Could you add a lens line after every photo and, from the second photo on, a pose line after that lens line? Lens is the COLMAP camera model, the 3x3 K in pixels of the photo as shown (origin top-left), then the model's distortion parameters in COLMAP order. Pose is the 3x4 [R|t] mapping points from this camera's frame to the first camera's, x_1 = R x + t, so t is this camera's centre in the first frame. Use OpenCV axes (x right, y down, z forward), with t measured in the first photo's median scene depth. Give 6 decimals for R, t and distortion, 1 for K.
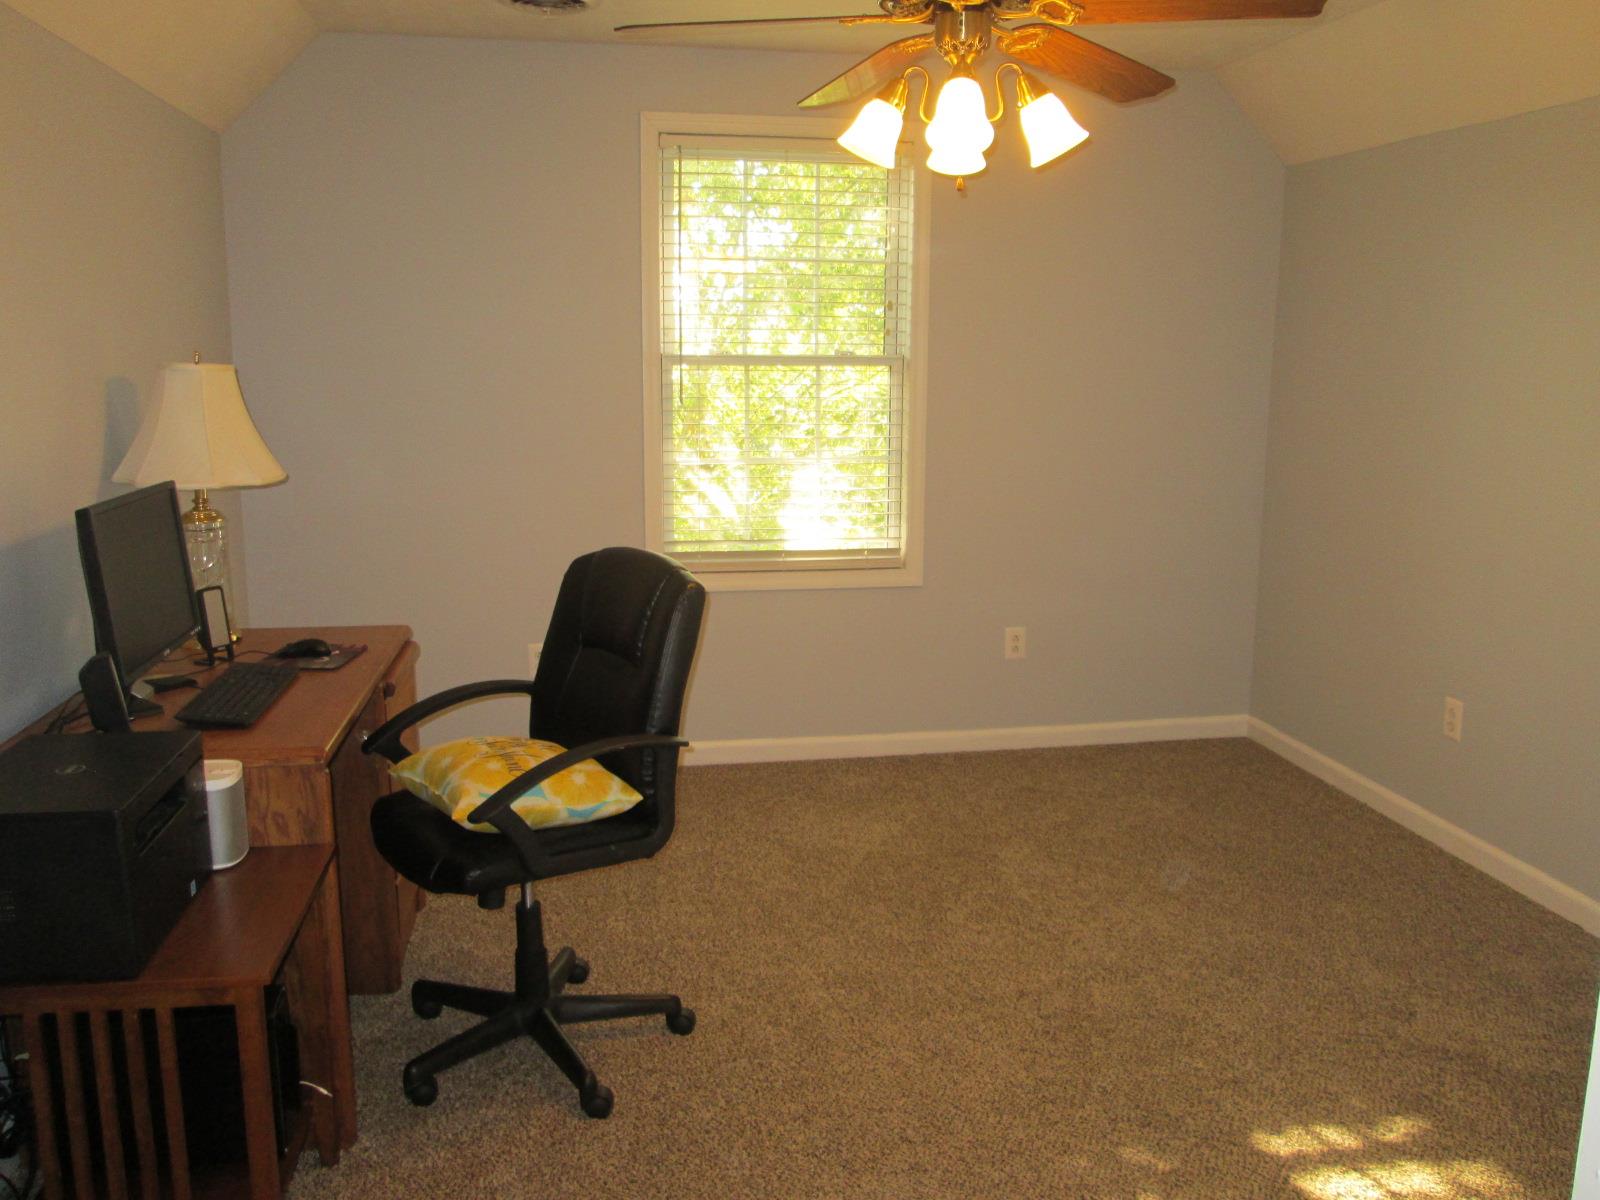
lens RADIAL K [[1325.9, 0, 800.8], [0, 1325.9, 599.5], [0, 0, 1]] dist [-0.052735, 0.027850]
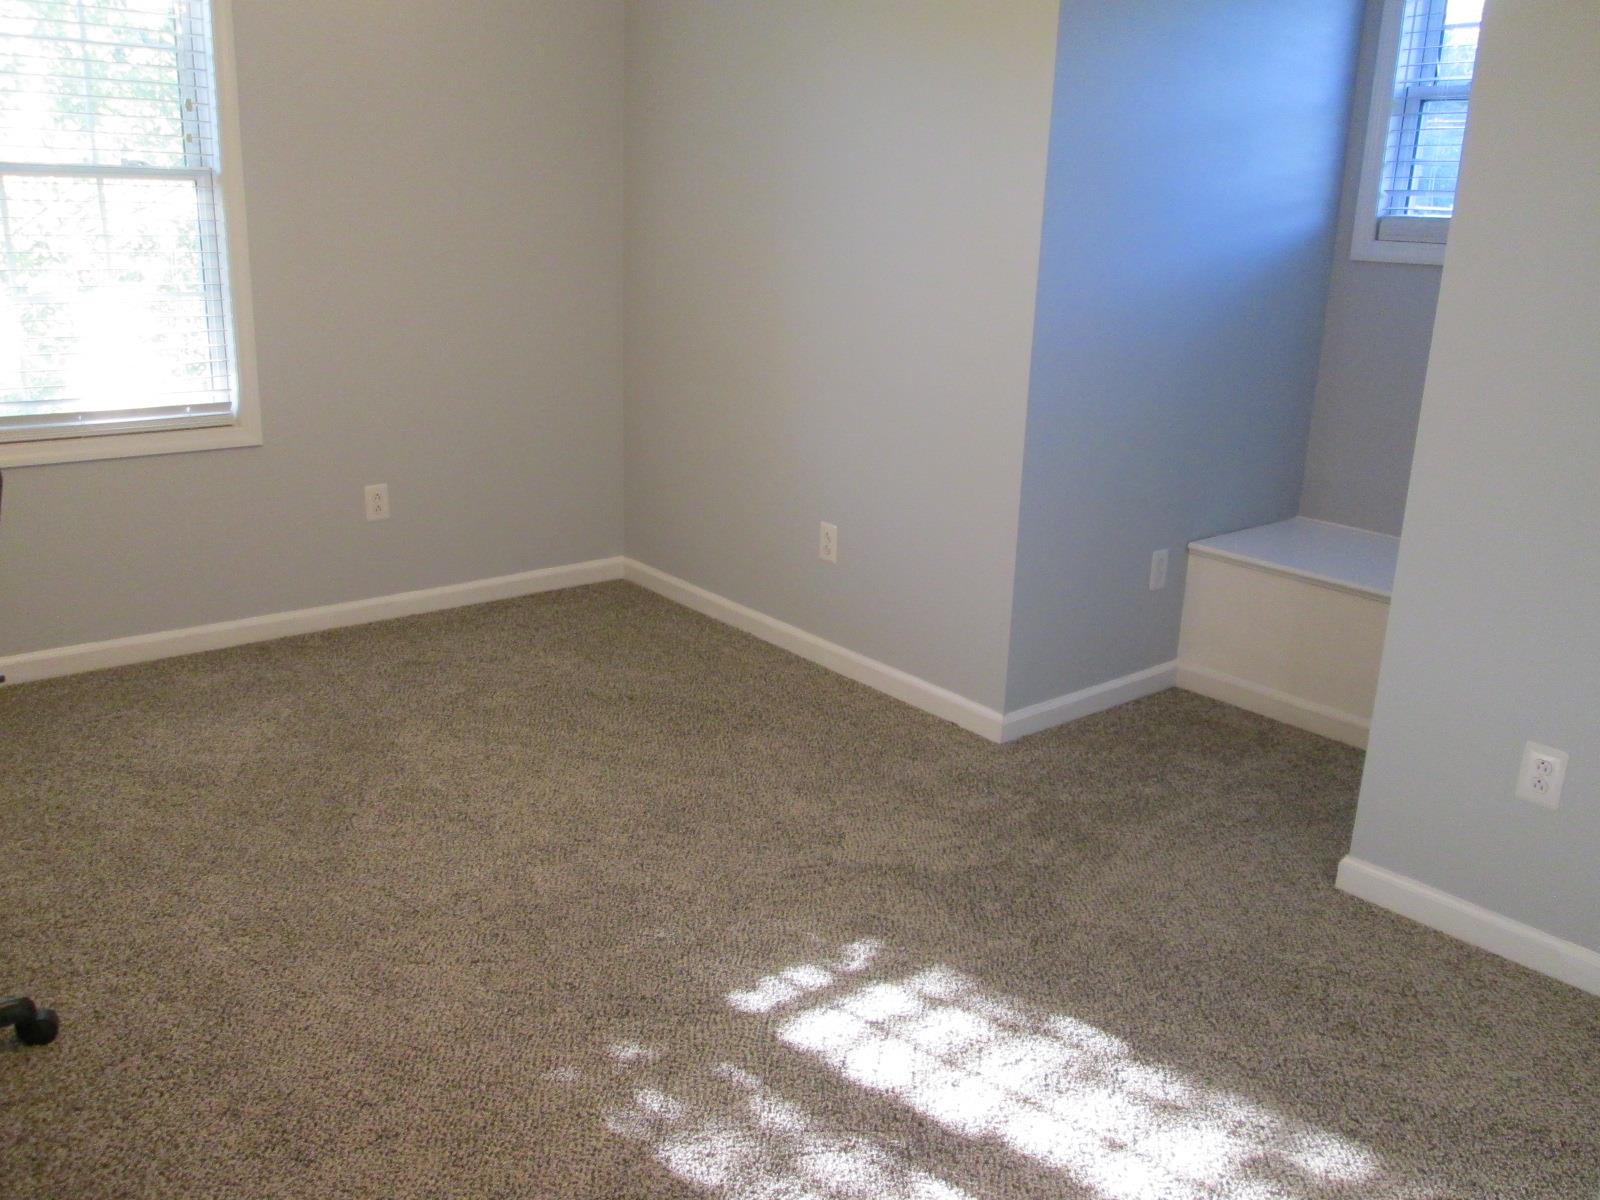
lens RADIAL K [[1325.9, 0, 793.1], [0, 1325.9, 602.4], [0, 0, 1]] dist [-0.052735, 0.027850]
pose [[0.874993, -0.114733, 0.470344, -0.027381], [0.058271, 0.989409, 0.132948, -0.003473], [-0.480616, -0.088921, 0.872411, 0.112913]]
